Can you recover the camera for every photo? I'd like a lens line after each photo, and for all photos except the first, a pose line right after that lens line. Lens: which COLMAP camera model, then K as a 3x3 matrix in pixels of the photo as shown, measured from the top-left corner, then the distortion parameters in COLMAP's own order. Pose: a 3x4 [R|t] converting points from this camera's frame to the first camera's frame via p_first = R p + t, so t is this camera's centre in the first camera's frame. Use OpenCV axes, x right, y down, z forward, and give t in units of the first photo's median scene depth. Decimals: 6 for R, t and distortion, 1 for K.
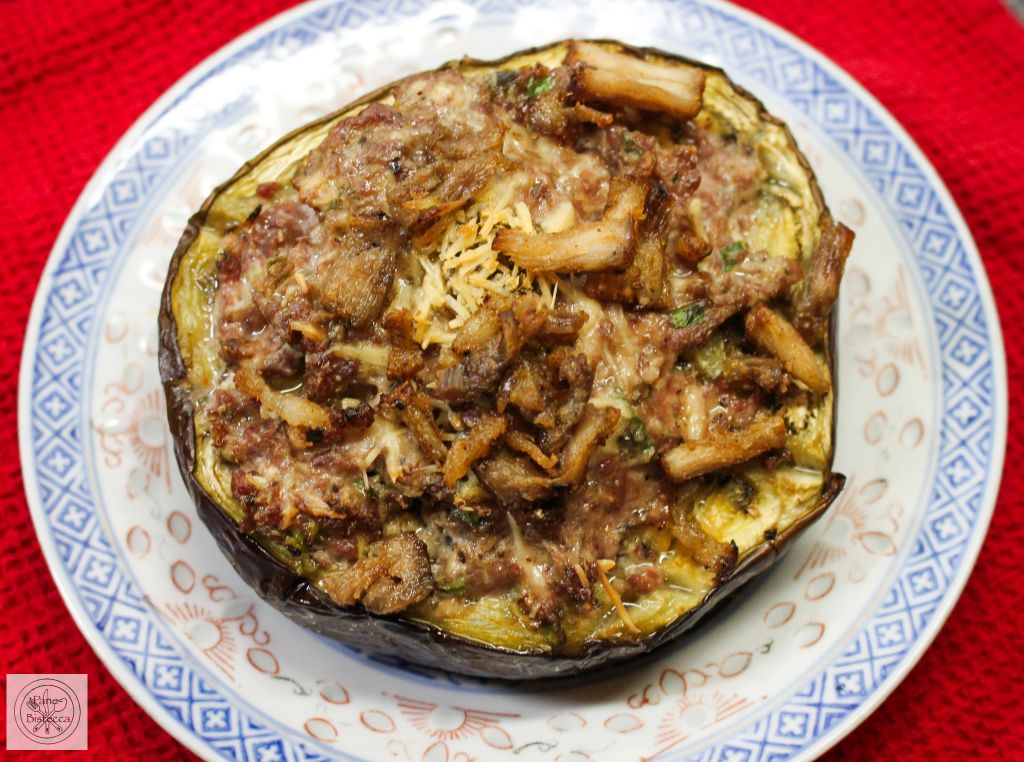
lens RADIAL K [[1799.9, 0, 516.9], [0, 1799.9, 380.3], [0, 0, 1]] dist [0.025708, 0.000000]
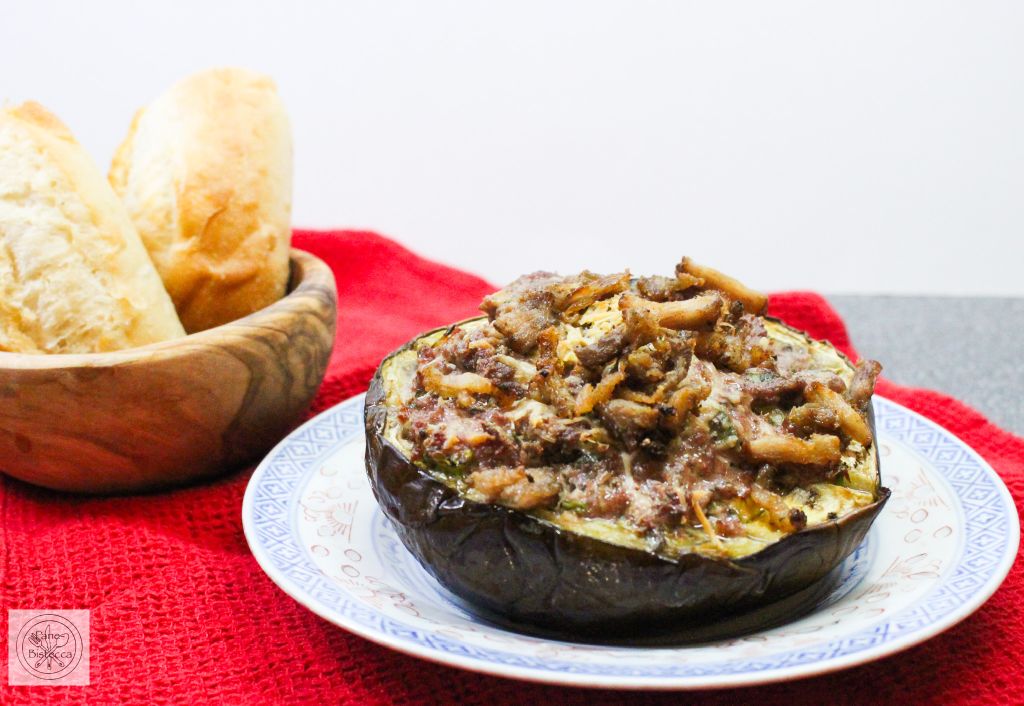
lens RADIAL K [[1320.0, 0, 511.5], [0, 1320.0, 364.1], [0, 0, 1]] dist [-0.039948, 0.000000]
pose [[0.994461, 0.045415, -0.094786, 0.002788], [-0.096555, 0.751021, -0.653181, 0.596747], [0.041522, 0.658715, 0.751246, 0.239408]]
